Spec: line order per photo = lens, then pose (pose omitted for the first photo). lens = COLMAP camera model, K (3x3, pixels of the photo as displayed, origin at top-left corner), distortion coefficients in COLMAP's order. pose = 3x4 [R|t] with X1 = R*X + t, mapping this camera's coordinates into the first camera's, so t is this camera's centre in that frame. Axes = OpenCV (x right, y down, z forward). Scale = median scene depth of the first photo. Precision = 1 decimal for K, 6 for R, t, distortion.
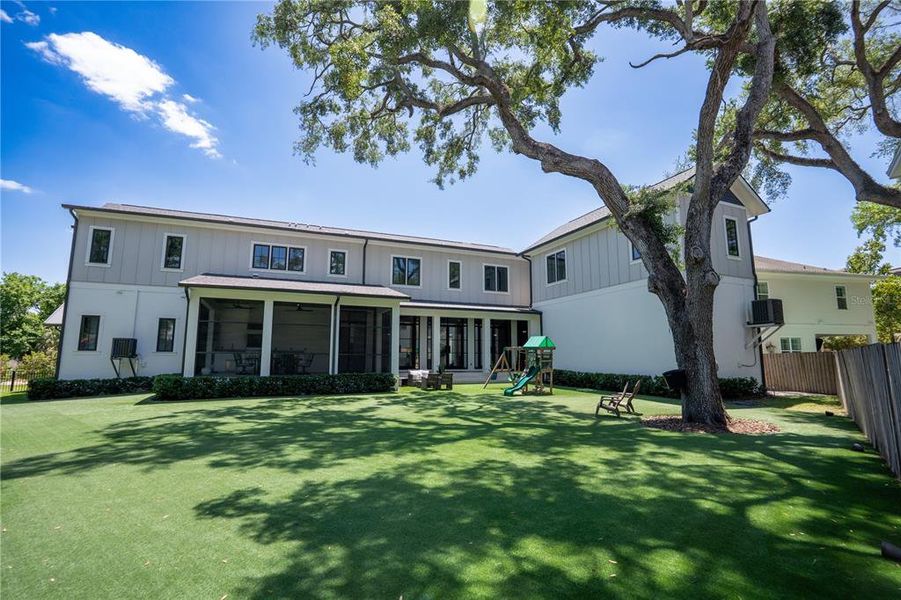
lens RADIAL K [[438.5, 0, 465.4], [0, 438.5, 299.0], [0, 0, 1]] dist [-0.058769, 0.036359]
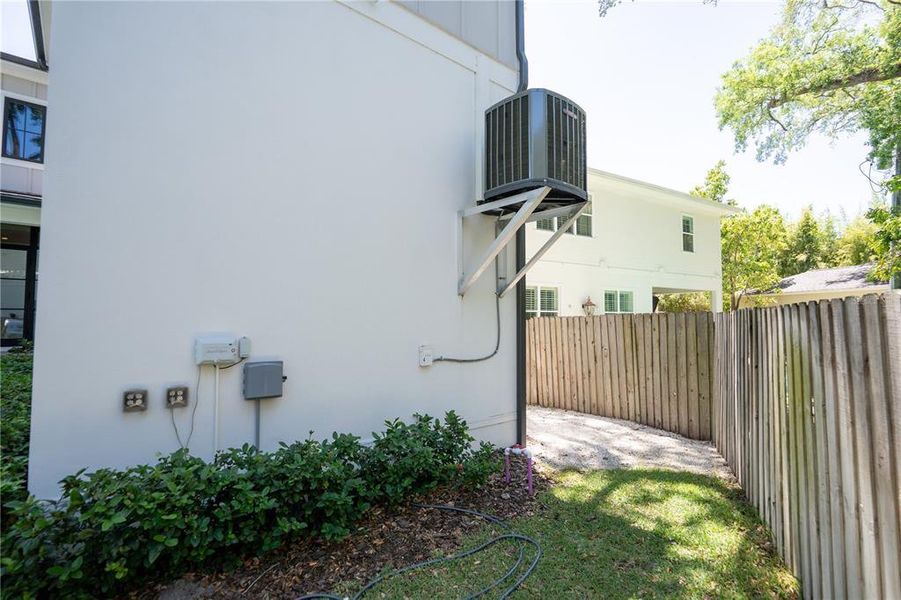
lens RADIAL K [[438.5, 0, 465.4], [0, 438.5, 299.0], [0, 0, 1]] dist [-0.058769, 0.036359]
pose [[0.956275, 0.015197, 0.292072, 0.364639], [-0.040334, 0.995960, 0.080235, 0.060069], [-0.289673, -0.088507, 0.953025, 0.467312]]
